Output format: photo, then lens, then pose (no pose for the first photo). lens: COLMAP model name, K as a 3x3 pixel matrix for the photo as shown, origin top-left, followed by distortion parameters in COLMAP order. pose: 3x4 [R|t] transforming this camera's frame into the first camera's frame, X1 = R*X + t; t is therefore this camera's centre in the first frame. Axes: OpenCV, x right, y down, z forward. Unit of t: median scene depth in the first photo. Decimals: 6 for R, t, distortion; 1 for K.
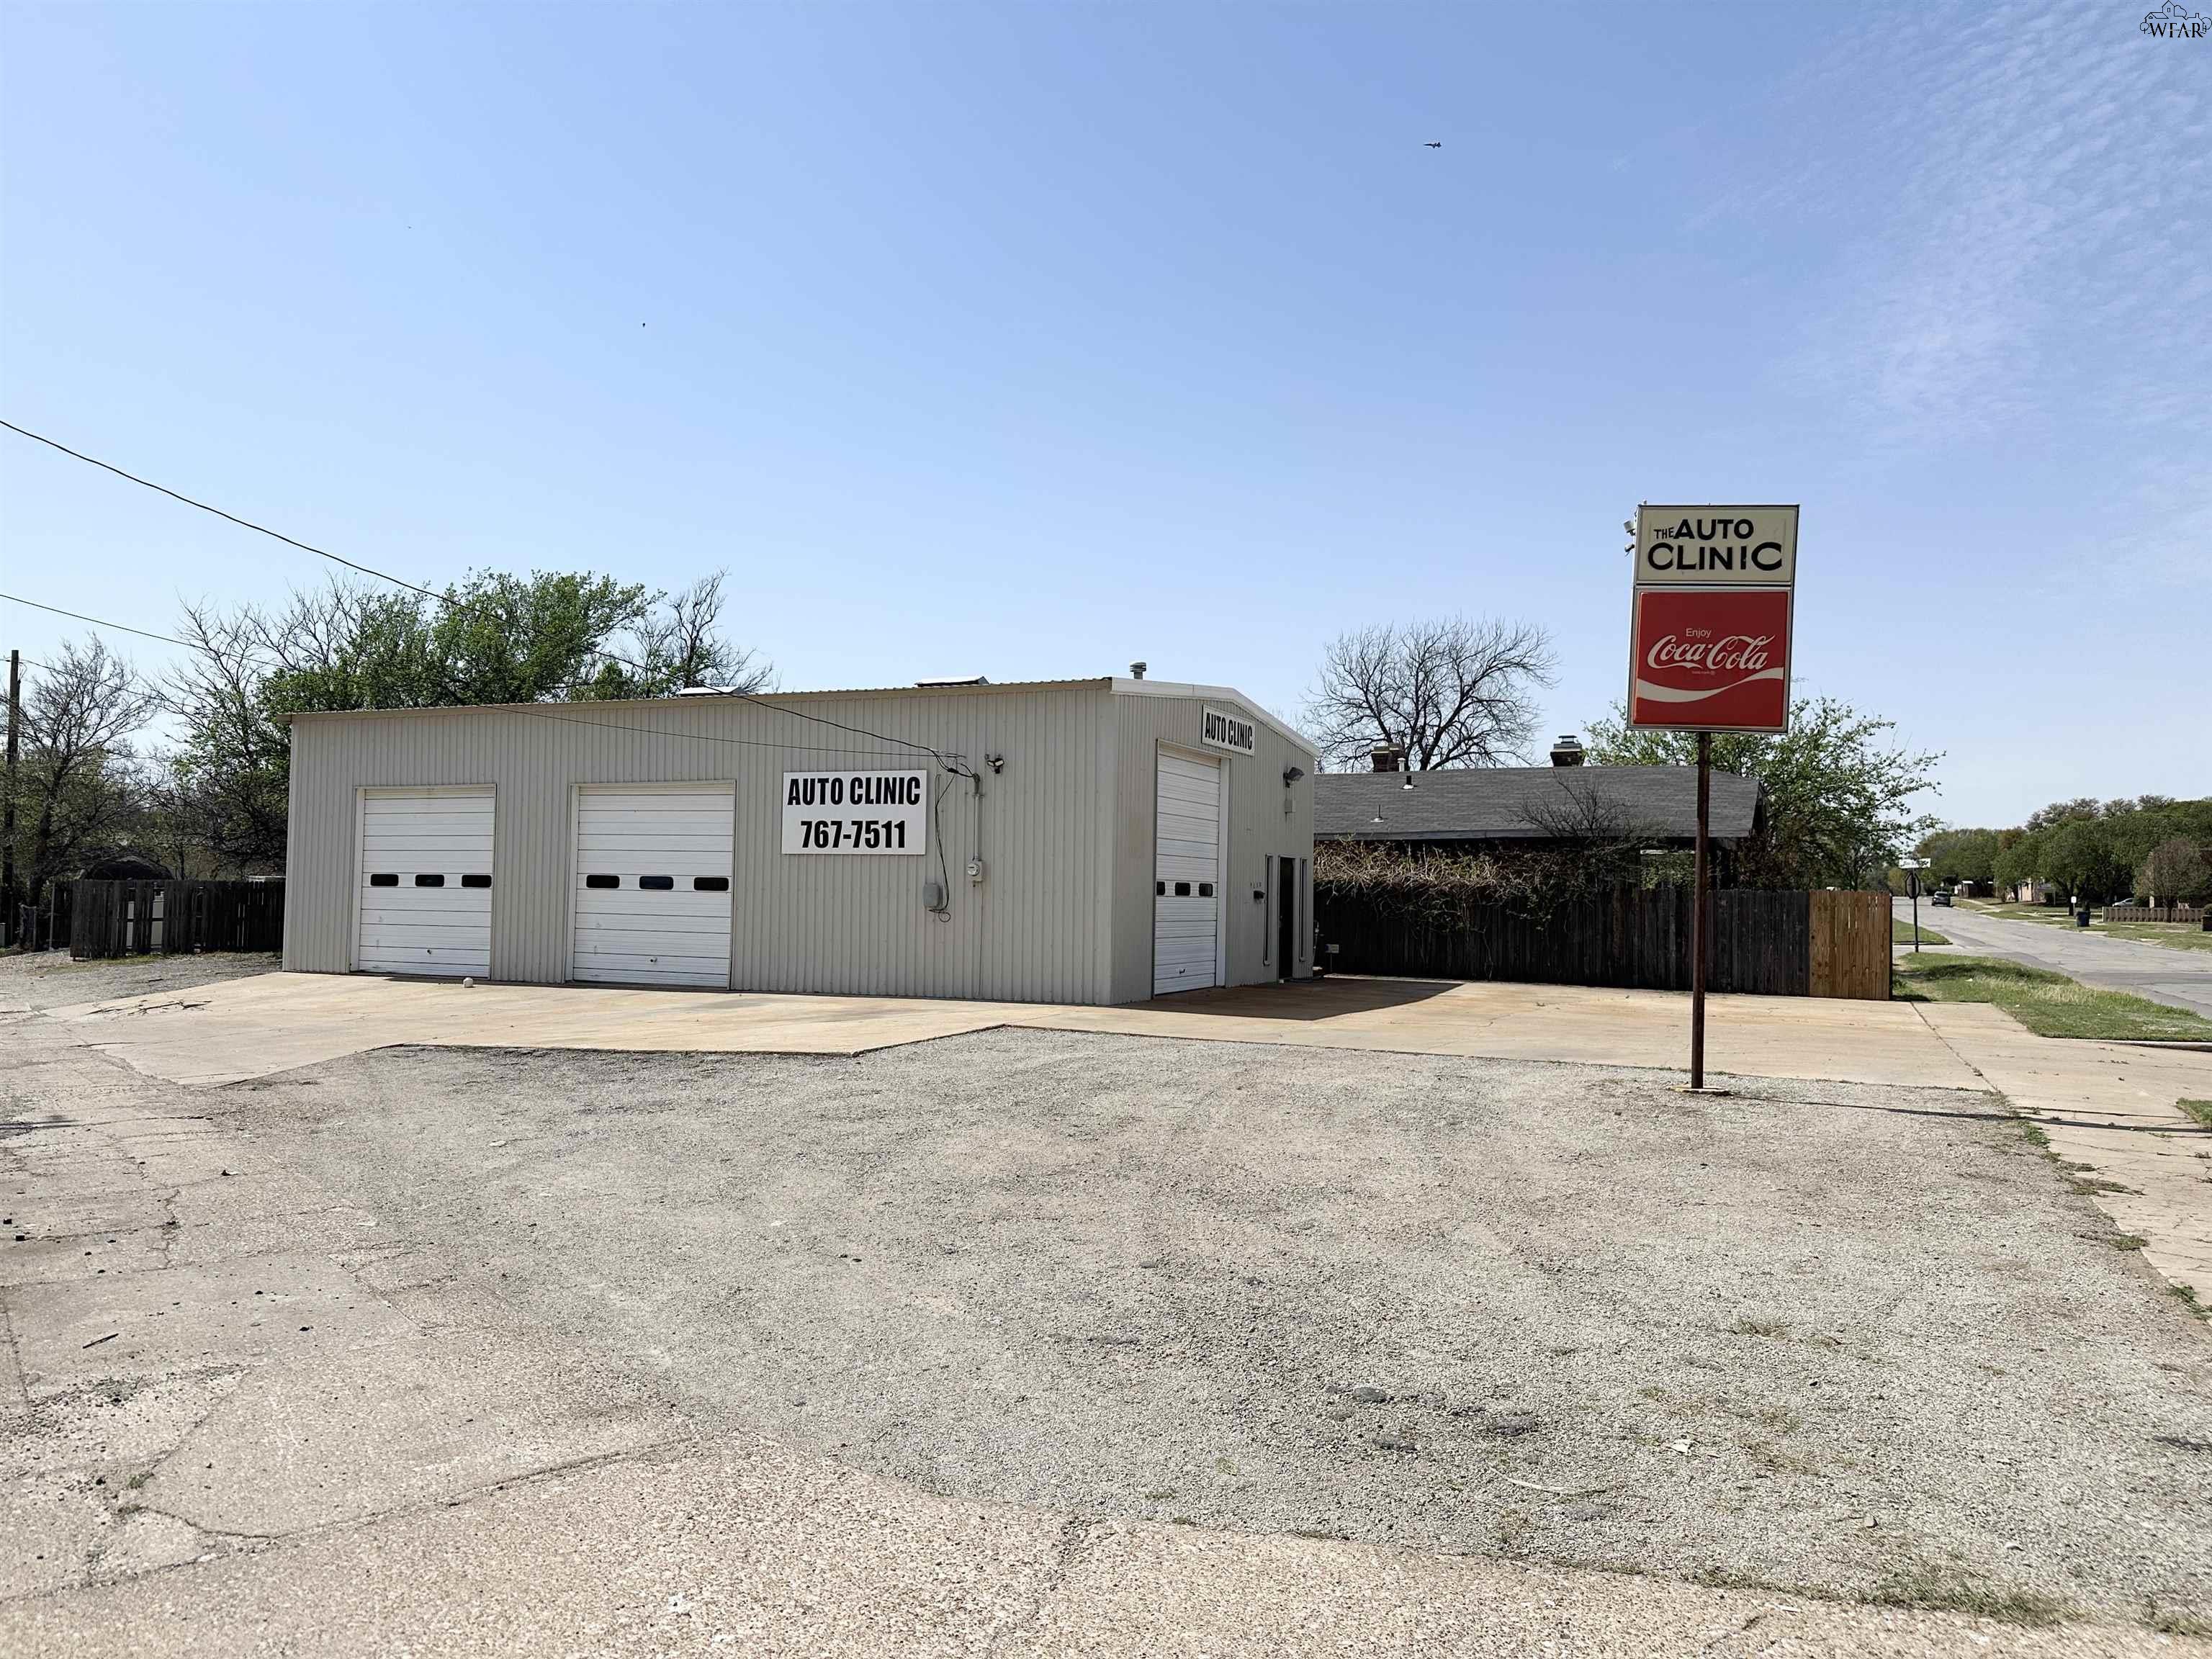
lens RADIAL K [[1540.8, 0, 1108.6], [0, 1540.8, 832.6], [0, 0, 1]] dist [0.063332, -0.077534]
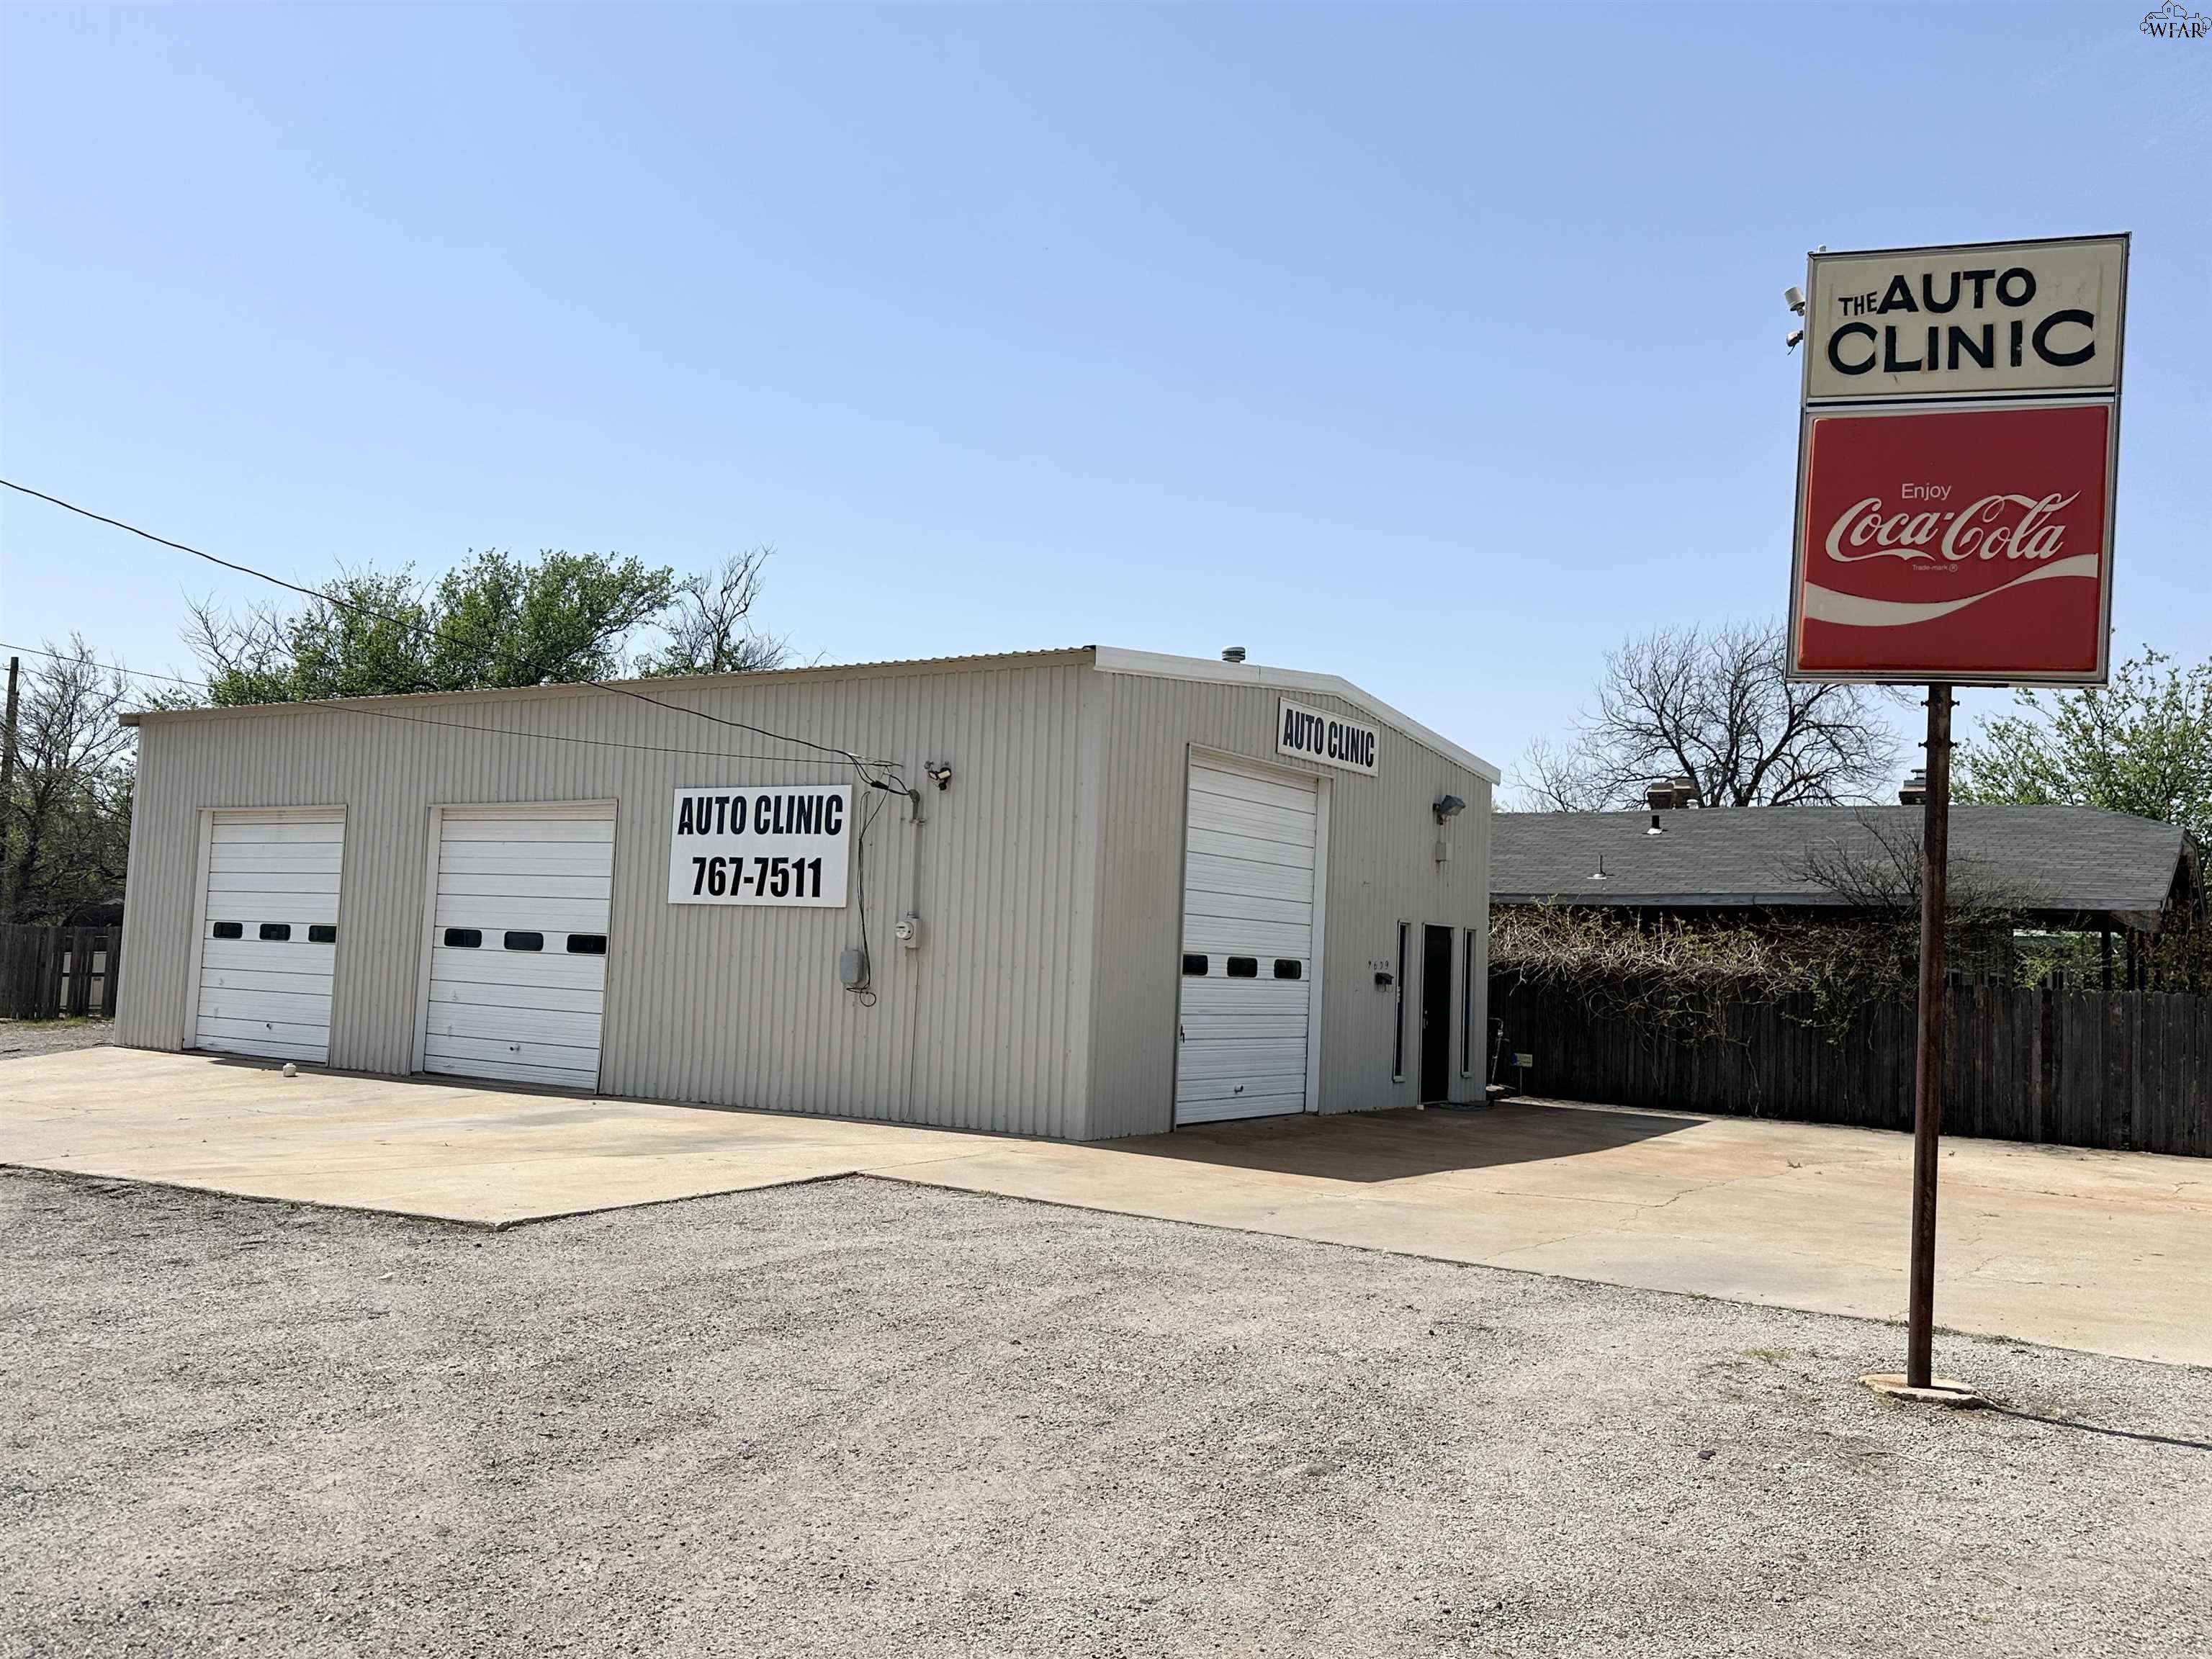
lens RADIAL K [[1827.5, 0, 1100.1], [0, 1827.5, 831.1], [0, 0, 1]] dist [0.067793, -0.102731]
pose [[0.986735, 0.013262, -0.161799, 0.120605], [-0.019144, 0.999209, -0.034847, 0.006252], [0.161209, 0.037482, 0.986208, 0.203946]]
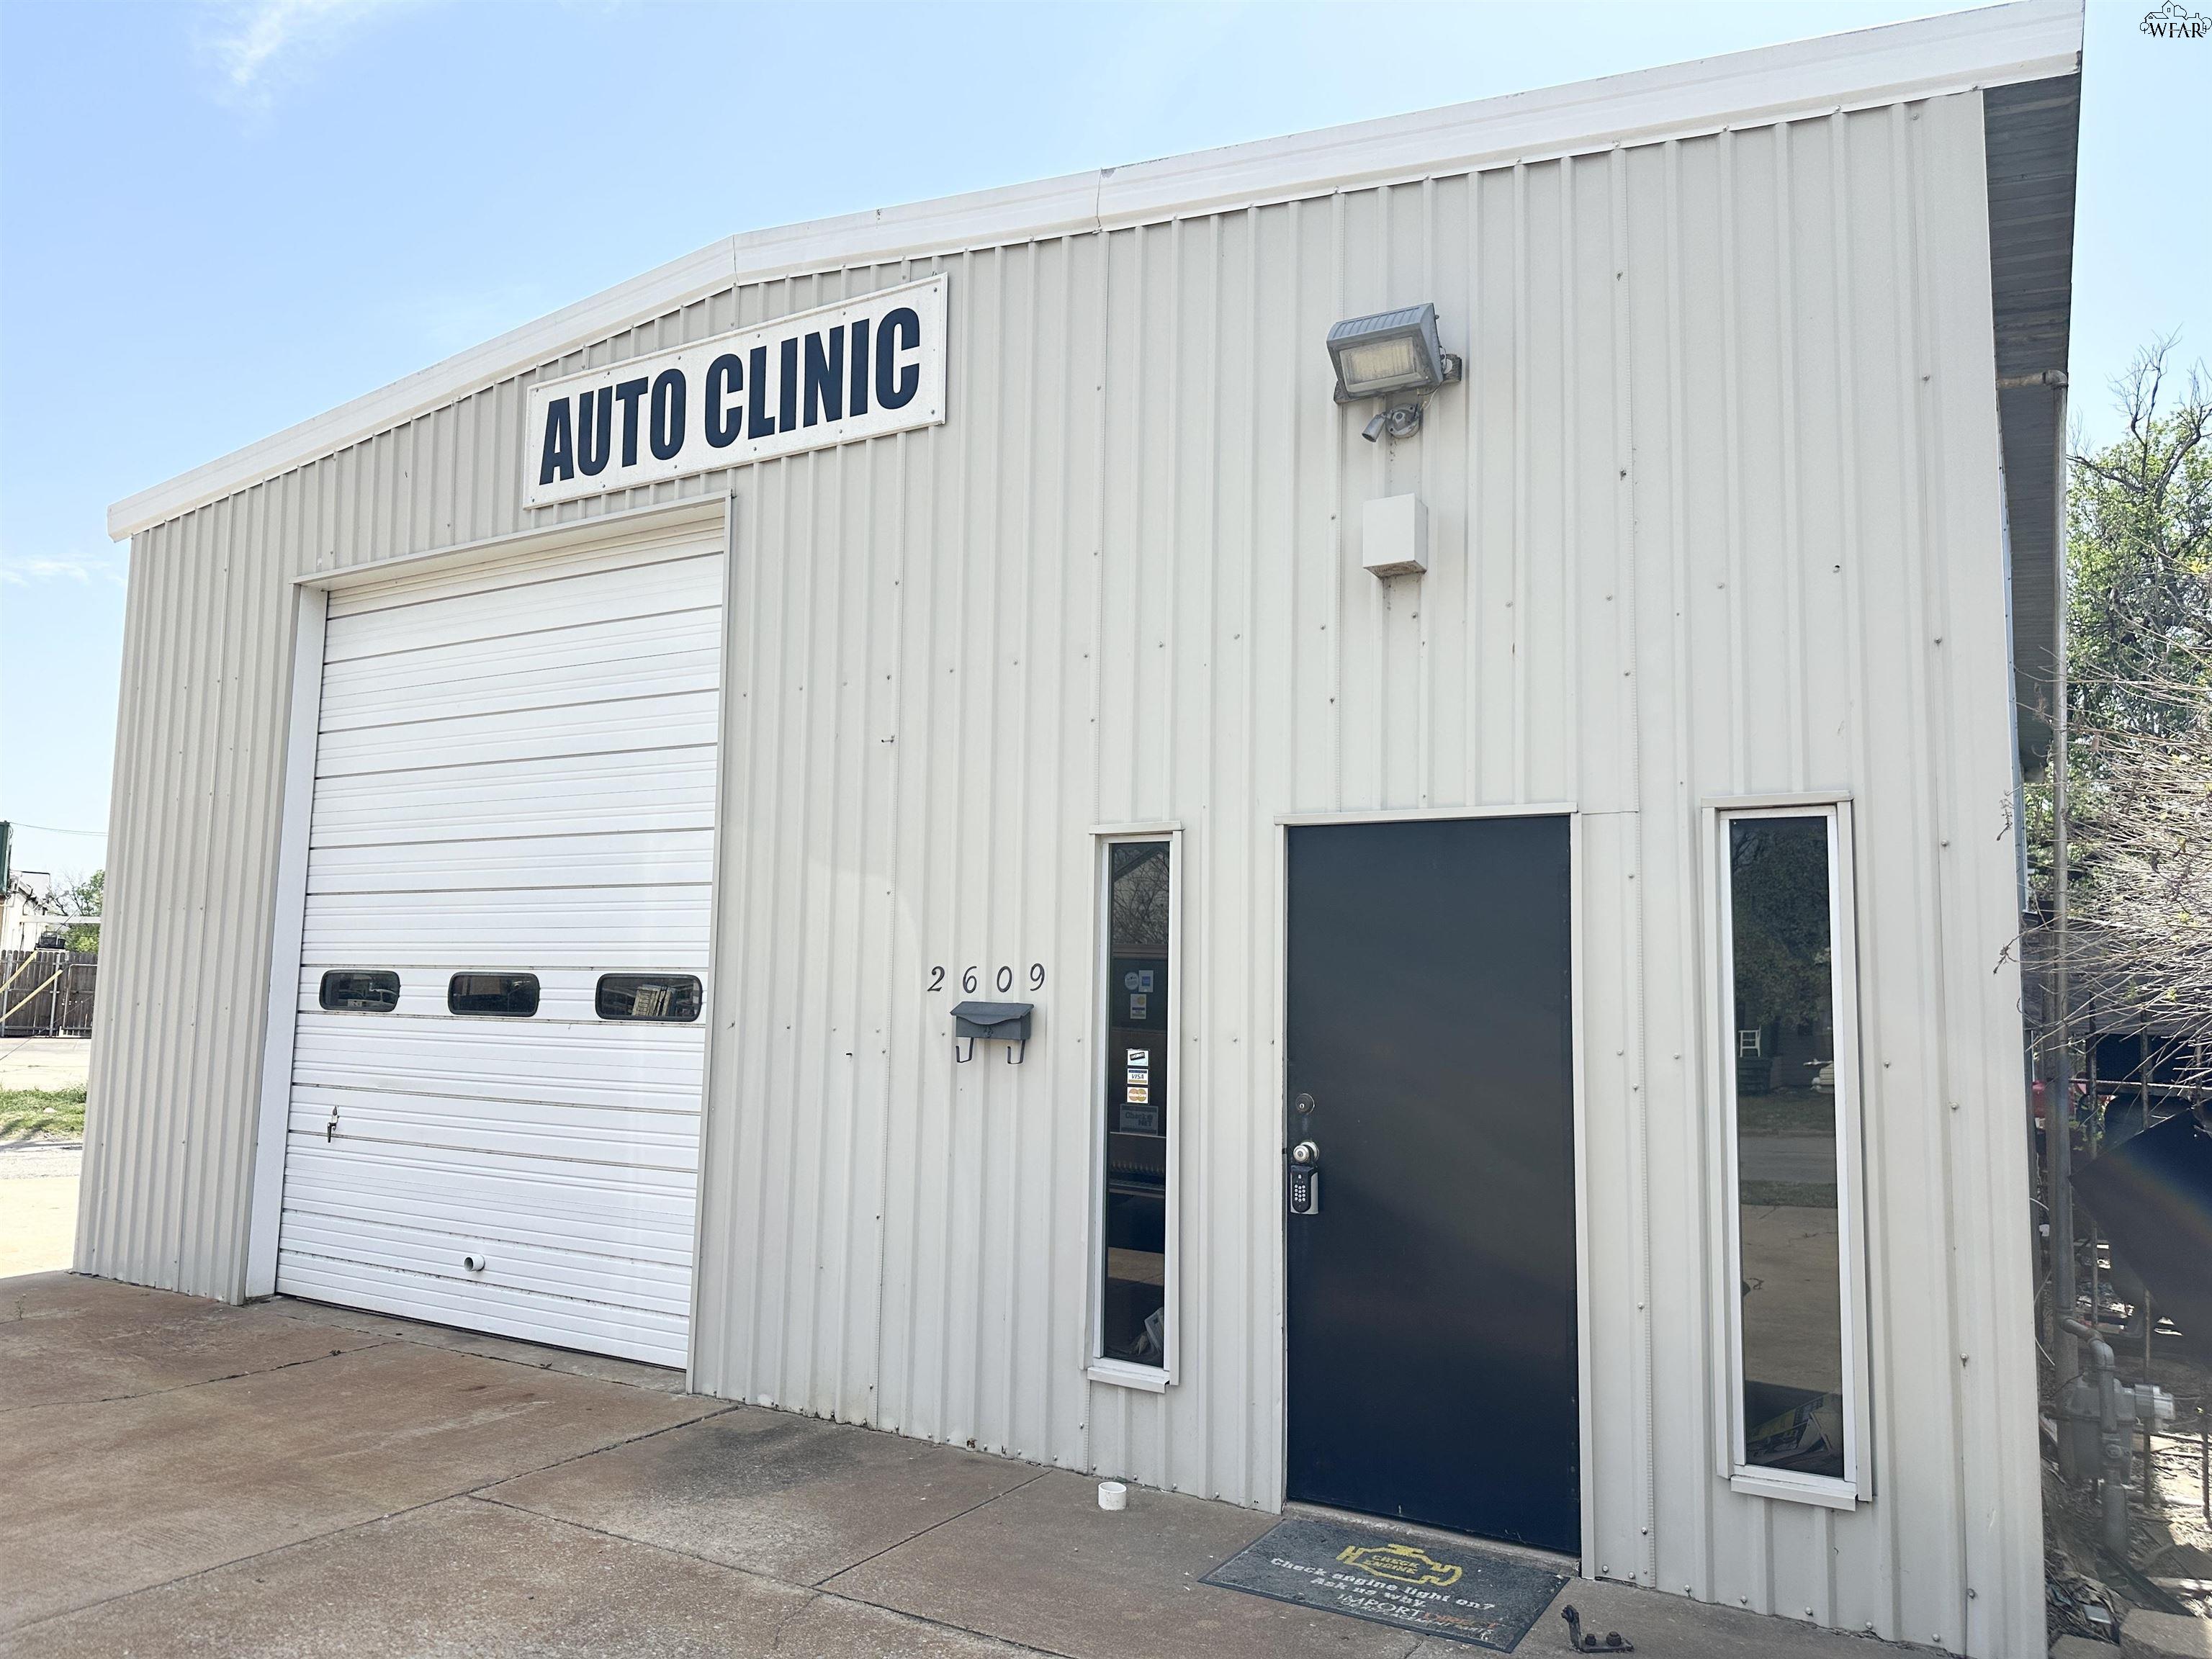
lens RADIAL K [[1540.8, 0, 1108.6], [0, 1540.8, 832.6], [0, 0, 1]] dist [0.063332, -0.077534]
pose [[-0.105450, -0.111181, -0.988190, 0.362265], [0.026057, 0.993080, -0.114511, 0.045150], [0.994083, -0.037825, -0.101824, 1.205155]]
